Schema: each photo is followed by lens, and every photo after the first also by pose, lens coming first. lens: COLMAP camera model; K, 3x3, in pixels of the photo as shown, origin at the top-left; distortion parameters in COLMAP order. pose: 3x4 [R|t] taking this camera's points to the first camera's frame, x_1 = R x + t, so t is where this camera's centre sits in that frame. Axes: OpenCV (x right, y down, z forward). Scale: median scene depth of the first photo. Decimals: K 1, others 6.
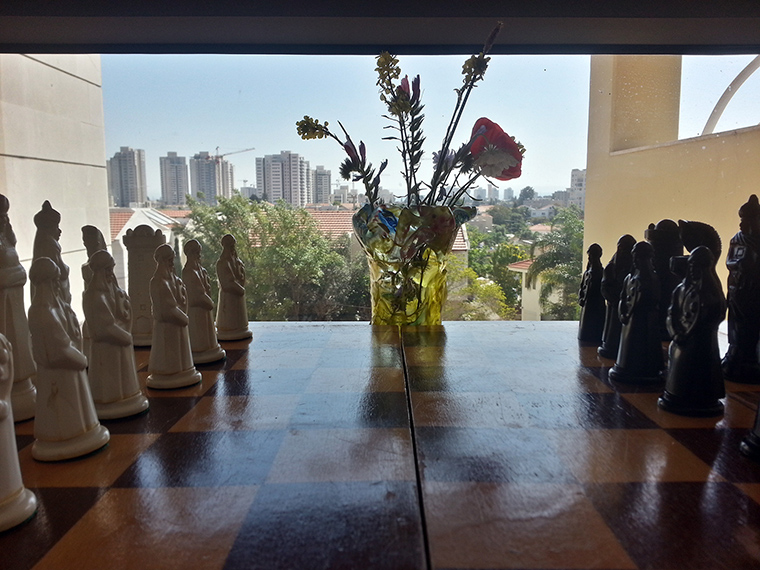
lens RADIAL K [[630.6, 0, 380.0], [0, 630.6, 285.0], [0, 0, 1]] dist [0.002669, -0.004640]
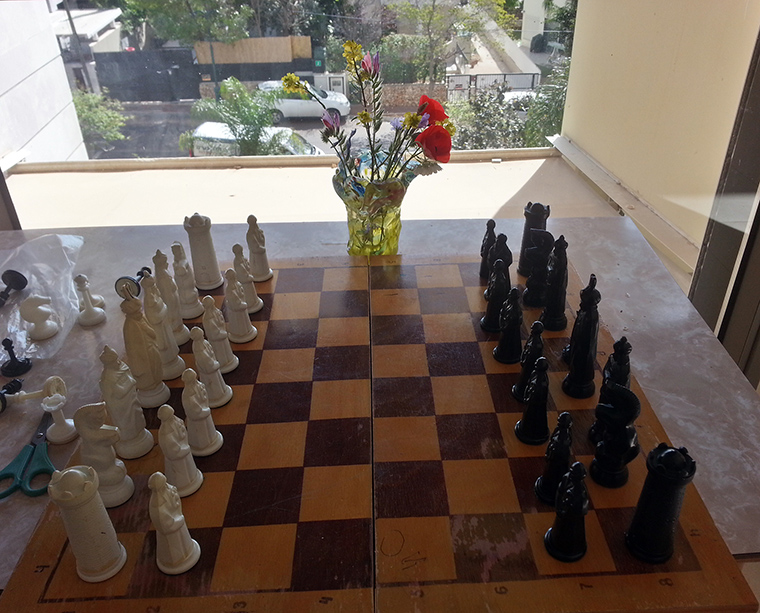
lens RADIAL K [[699.8, 0, 380.0], [0, 699.8, 306.5], [0, 0, 1]] dist [-0.002228, -0.002519]
pose [[0.999099, -0.039084, 0.016560, 0.023512], [0.028210, 0.902893, 0.428939, -0.495883], [-0.031717, -0.428086, 0.903182, -0.505472]]
